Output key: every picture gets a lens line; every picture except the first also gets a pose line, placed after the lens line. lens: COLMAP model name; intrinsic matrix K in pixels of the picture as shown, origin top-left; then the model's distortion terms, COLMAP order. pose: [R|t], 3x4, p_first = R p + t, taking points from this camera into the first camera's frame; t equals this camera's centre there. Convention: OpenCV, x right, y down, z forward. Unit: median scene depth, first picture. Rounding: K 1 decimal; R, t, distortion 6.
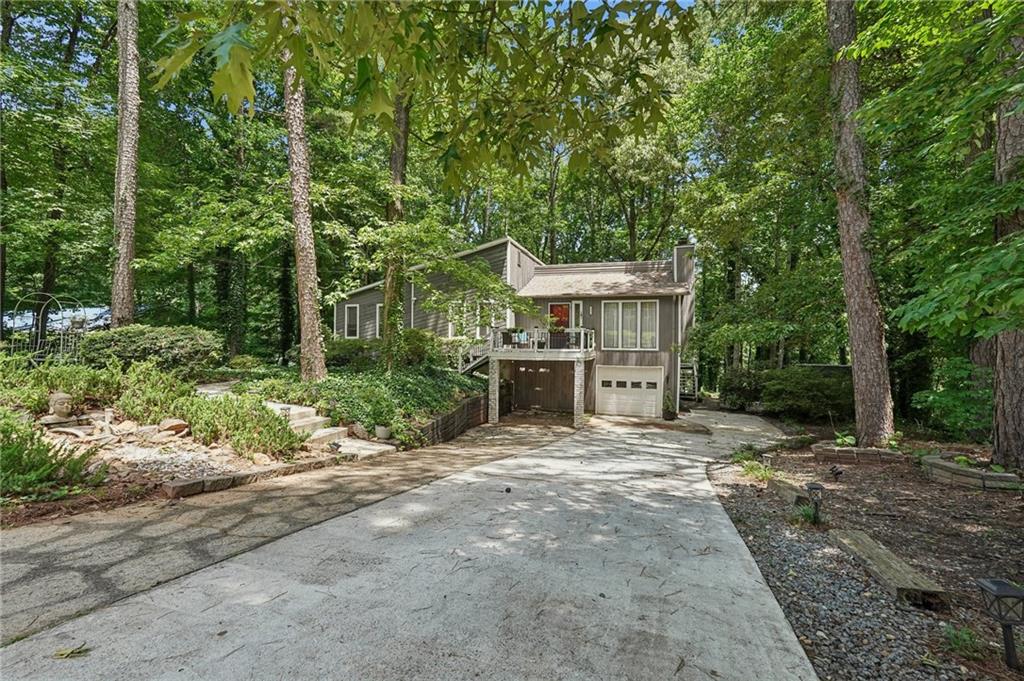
lens RADIAL K [[453.6, 0, 518.3], [0, 453.6, 338.4], [0, 0, 1]] dist [-0.001978, -0.000312]
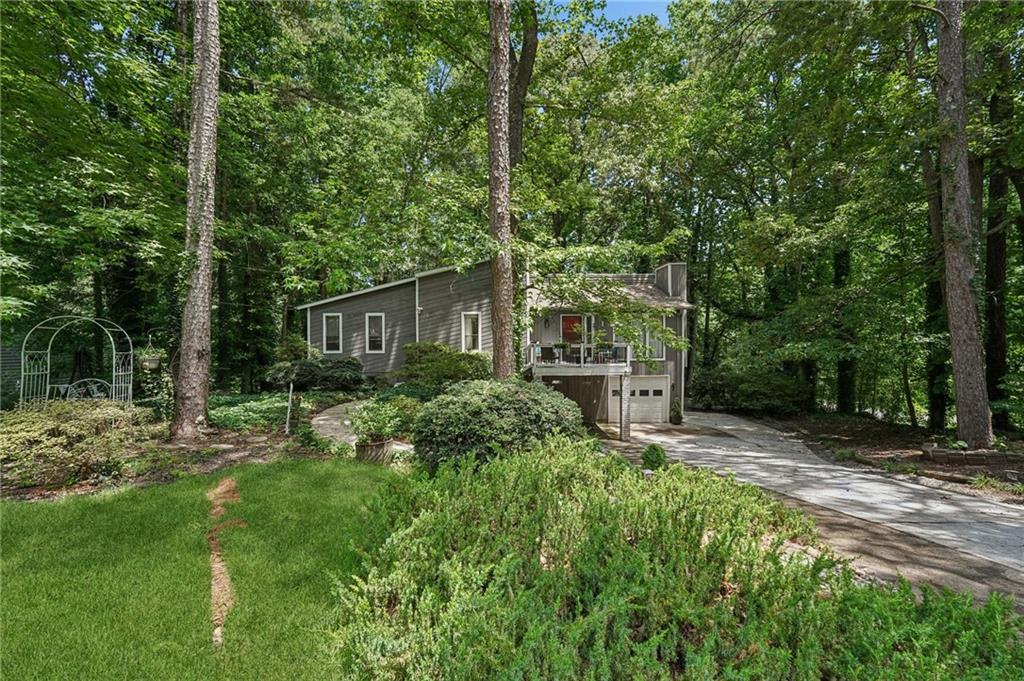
lens RADIAL K [[453.6, 0, 513.7], [0, 453.6, 340.6], [0, 0, 1]] dist [-0.001978, -0.000312]
pose [[0.947444, -0.013092, 0.319655, -0.373805], [0.008313, 0.999832, 0.016309, -0.040320], [-0.319815, -0.012795, 0.947394, 0.097180]]
